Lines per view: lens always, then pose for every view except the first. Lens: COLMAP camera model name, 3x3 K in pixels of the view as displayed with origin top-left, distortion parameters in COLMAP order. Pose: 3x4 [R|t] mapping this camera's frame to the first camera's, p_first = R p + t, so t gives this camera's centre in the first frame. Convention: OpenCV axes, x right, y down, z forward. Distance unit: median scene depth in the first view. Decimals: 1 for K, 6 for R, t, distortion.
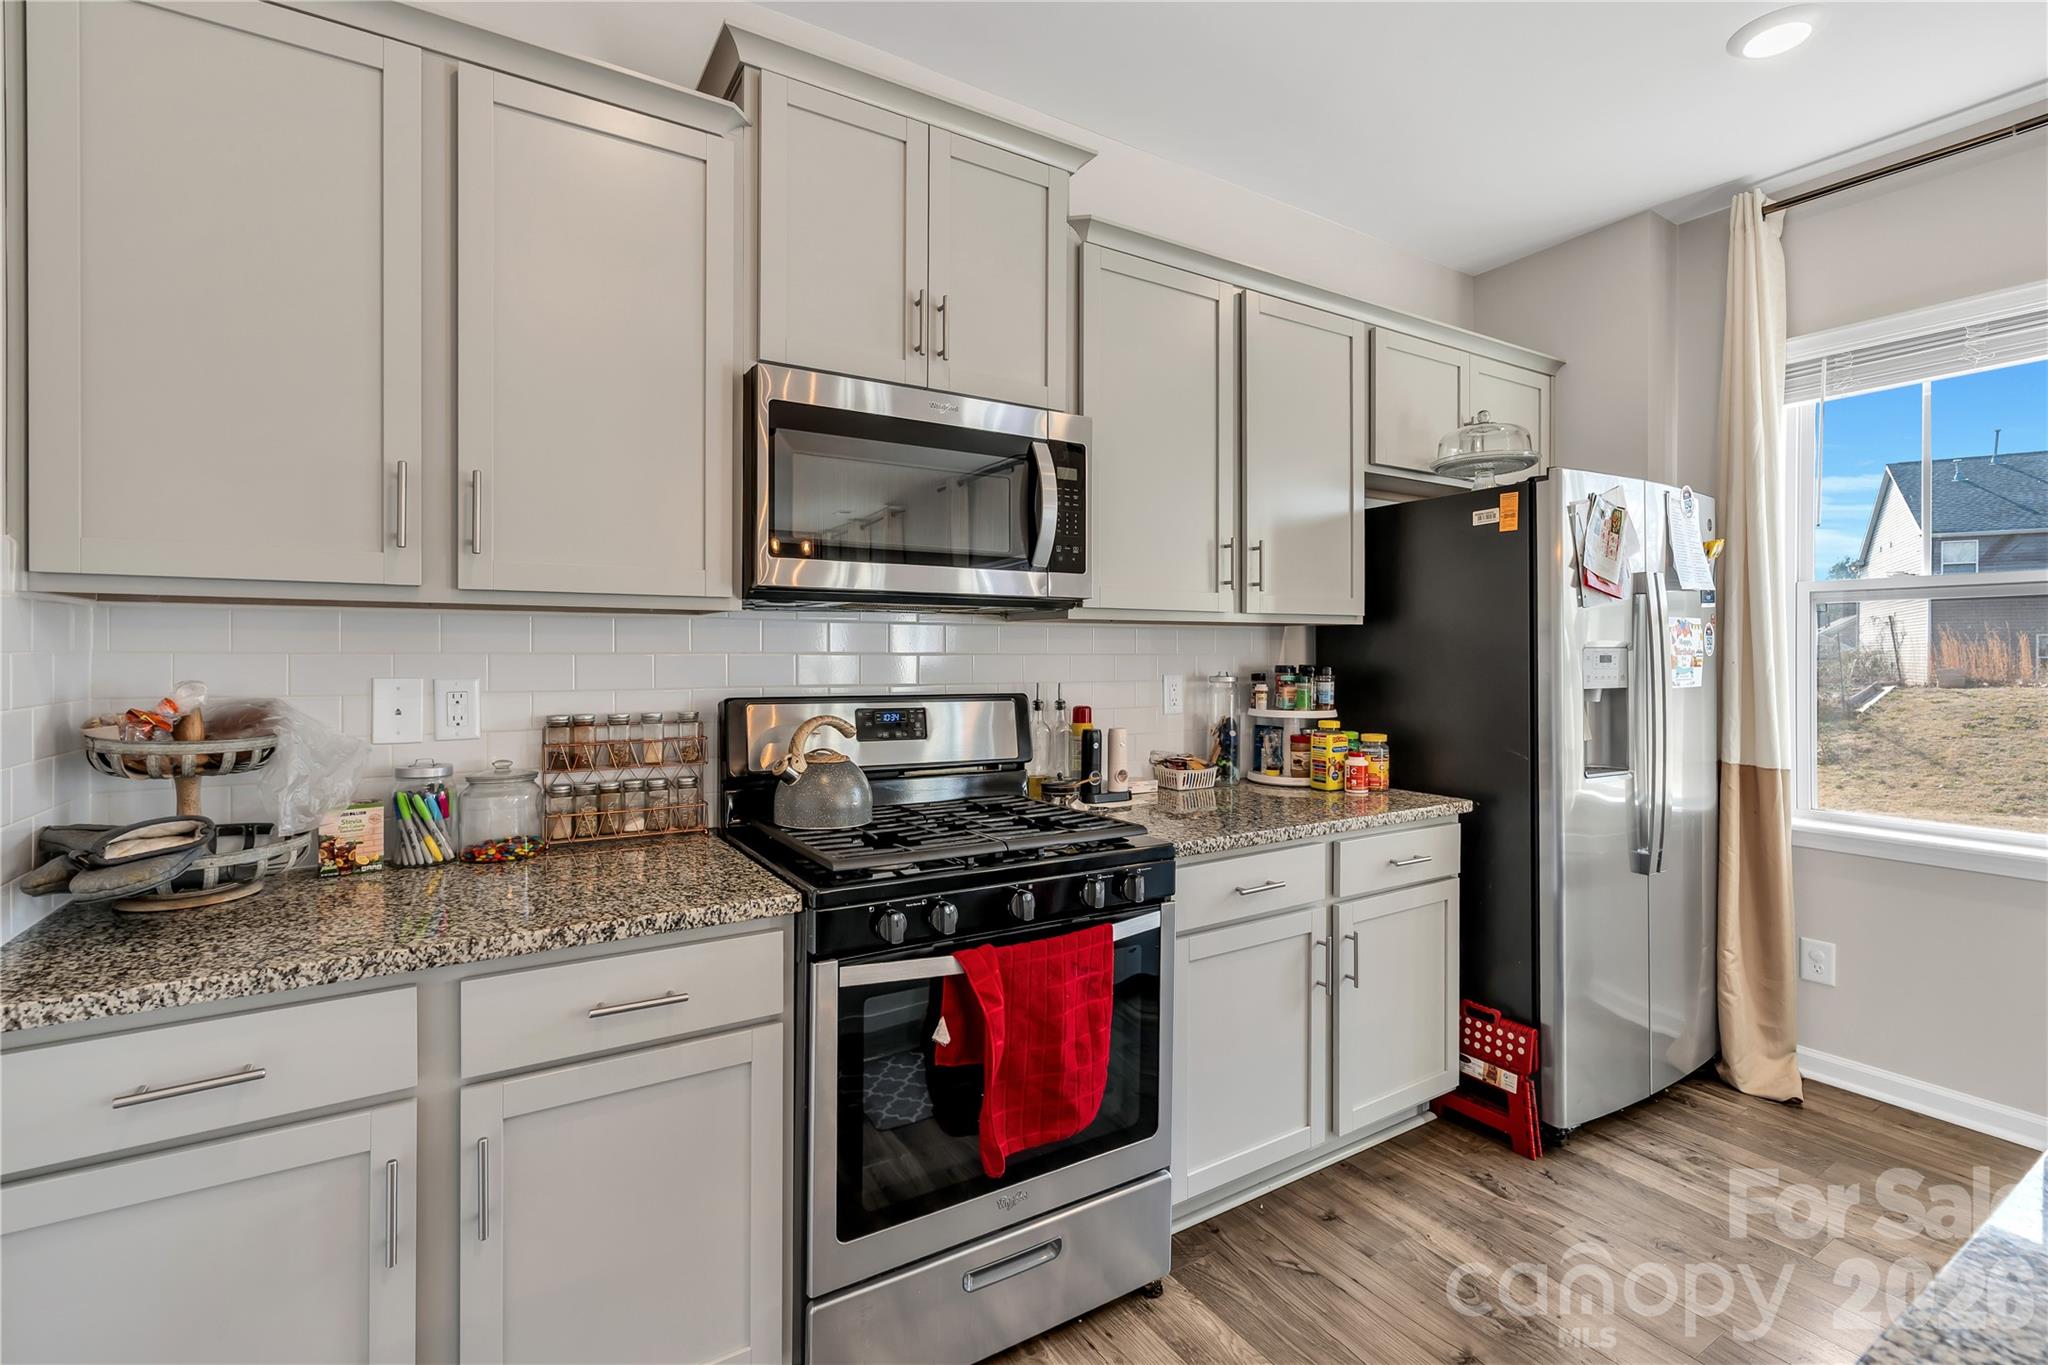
lens RADIAL K [[915.5, 0, 1026.4], [0, 915.5, 661.6], [0, 0, 1]] dist [-0.000366, 0.000135]
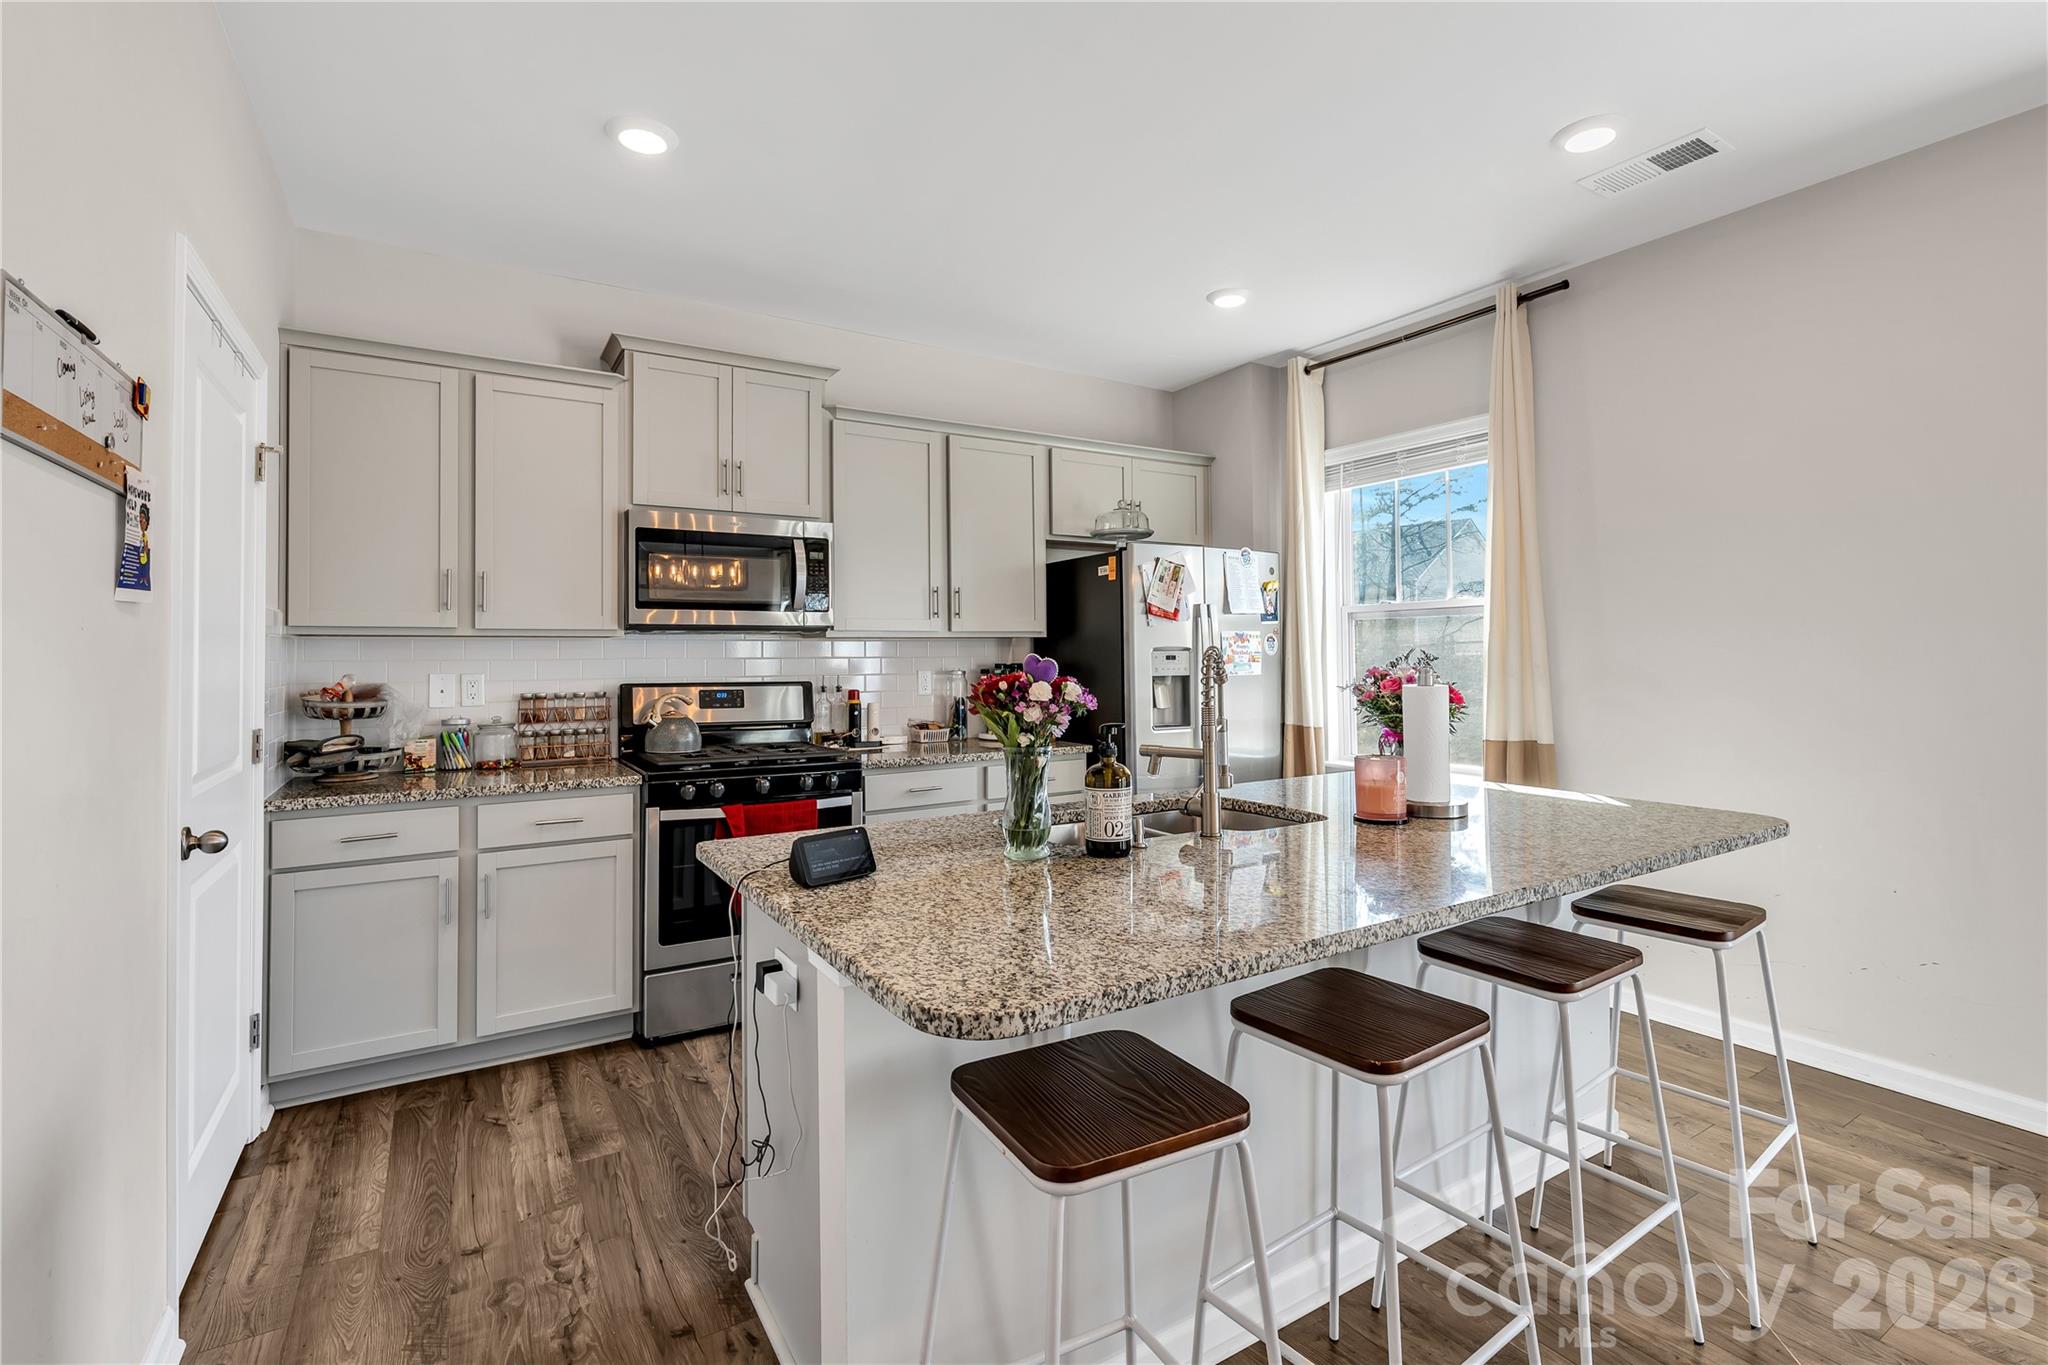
lens RADIAL K [[928.9, 0, 1031.7], [0, 928.9, 649.1], [0, 0, 1]] dist [-0.002740, -0.000740]
pose [[0.999960, -0.008920, 0.001182, 0.494202], [0.008940, 0.999802, -0.017800, 0.011617], [-0.001023, 0.017810, 0.999841, -0.855290]]
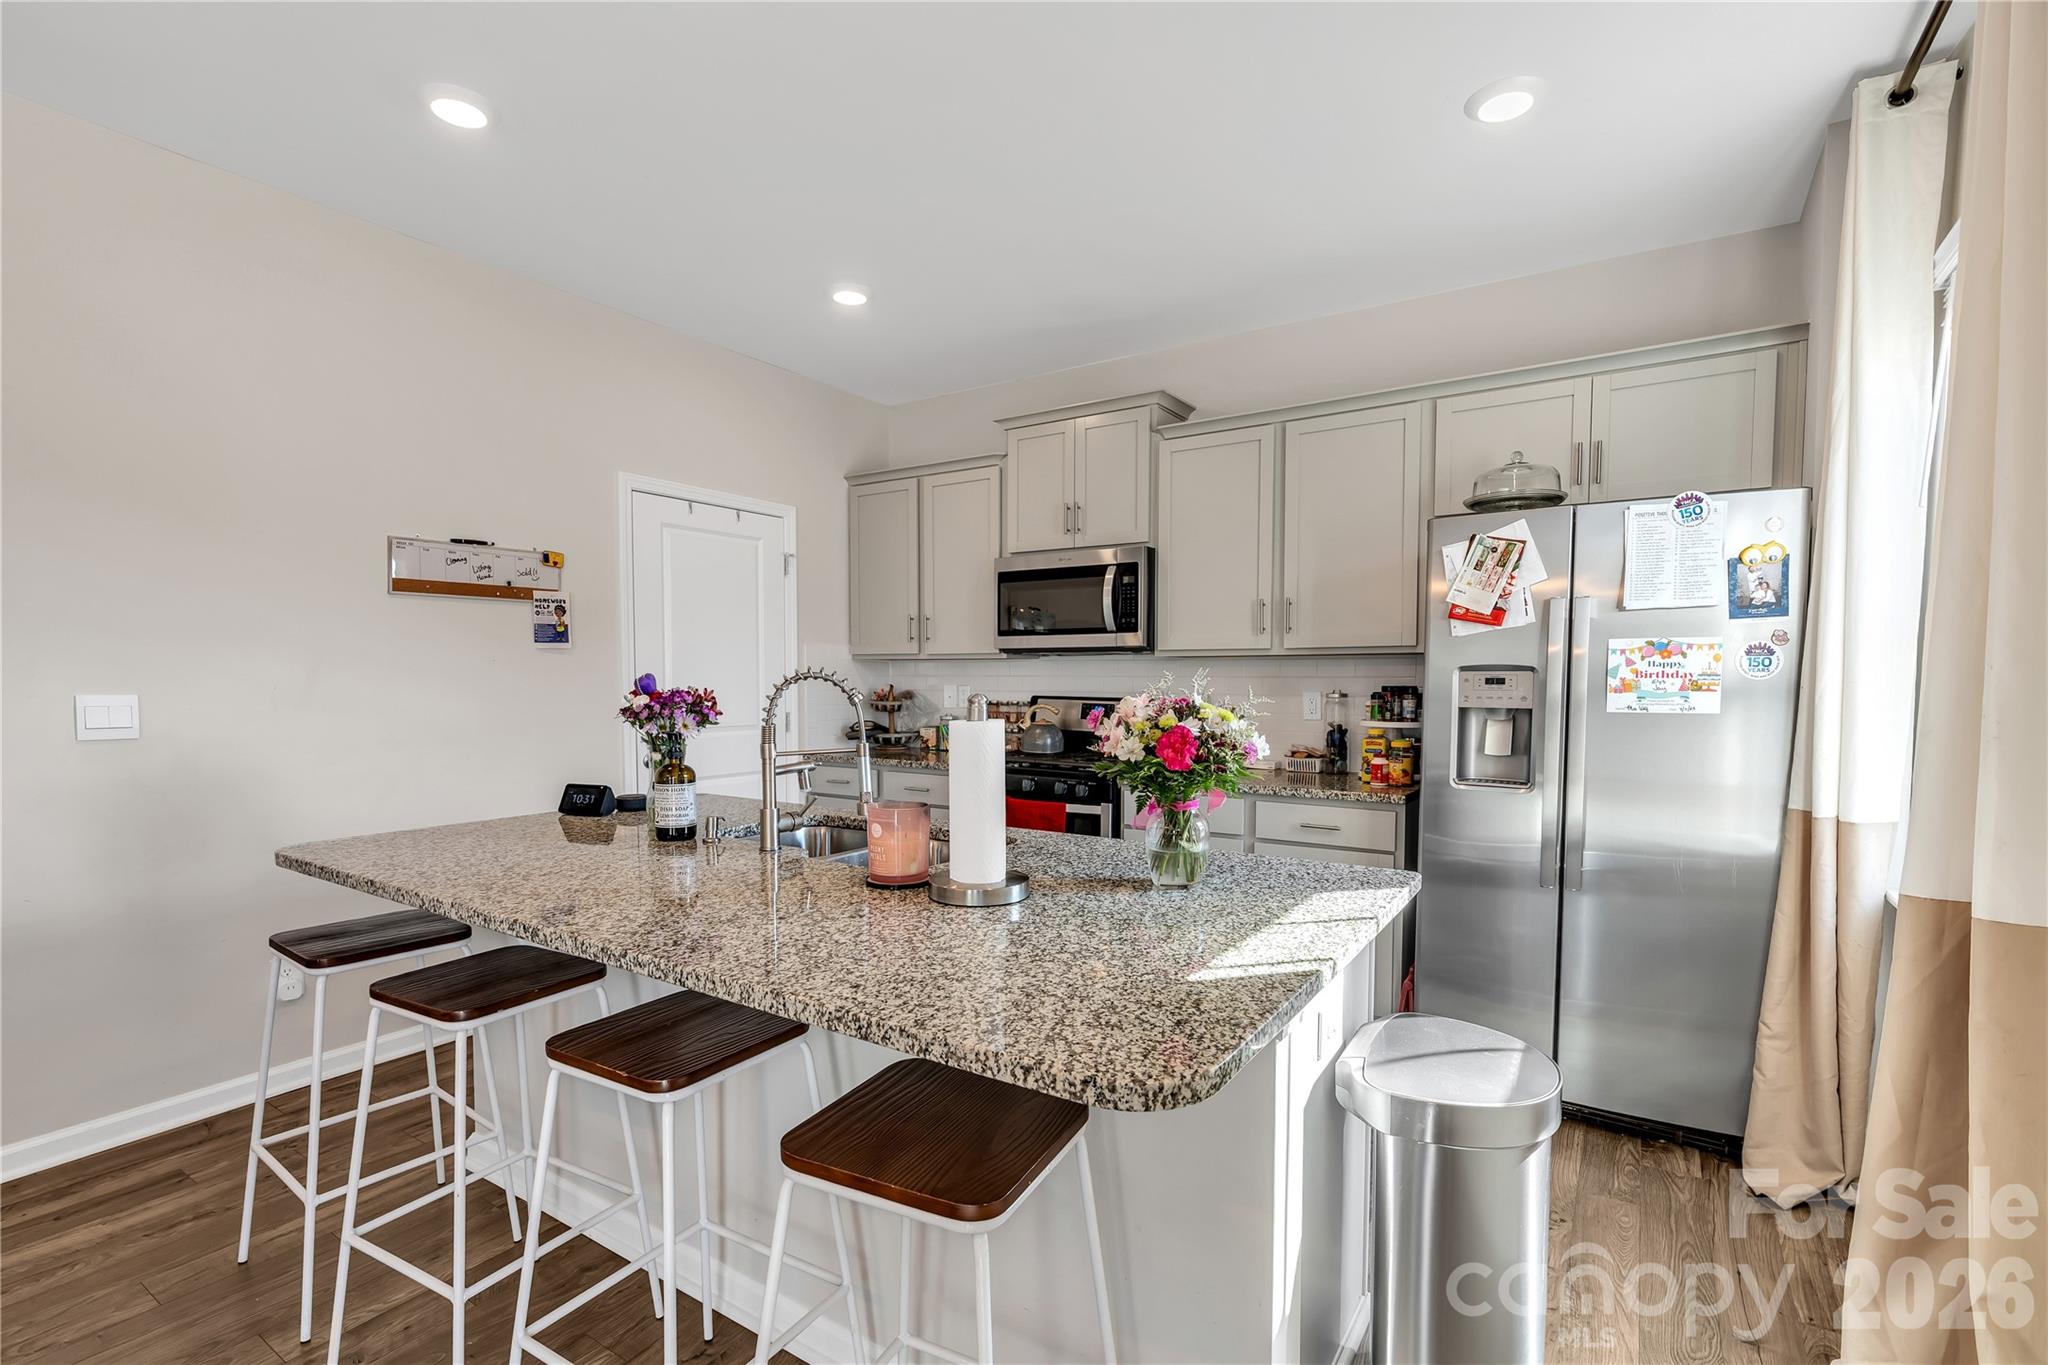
lens RADIAL K [[927.9, 0, 1033.5], [0, 927.9, 713.5], [0, 0, 1]] dist [-0.001088, -0.000274]
pose [[0.429923, 0.036137, -0.902142, 1.814120], [-0.011655, 0.999338, 0.034476, 0.005848], [0.902790, -0.004307, 0.430060, 0.012941]]
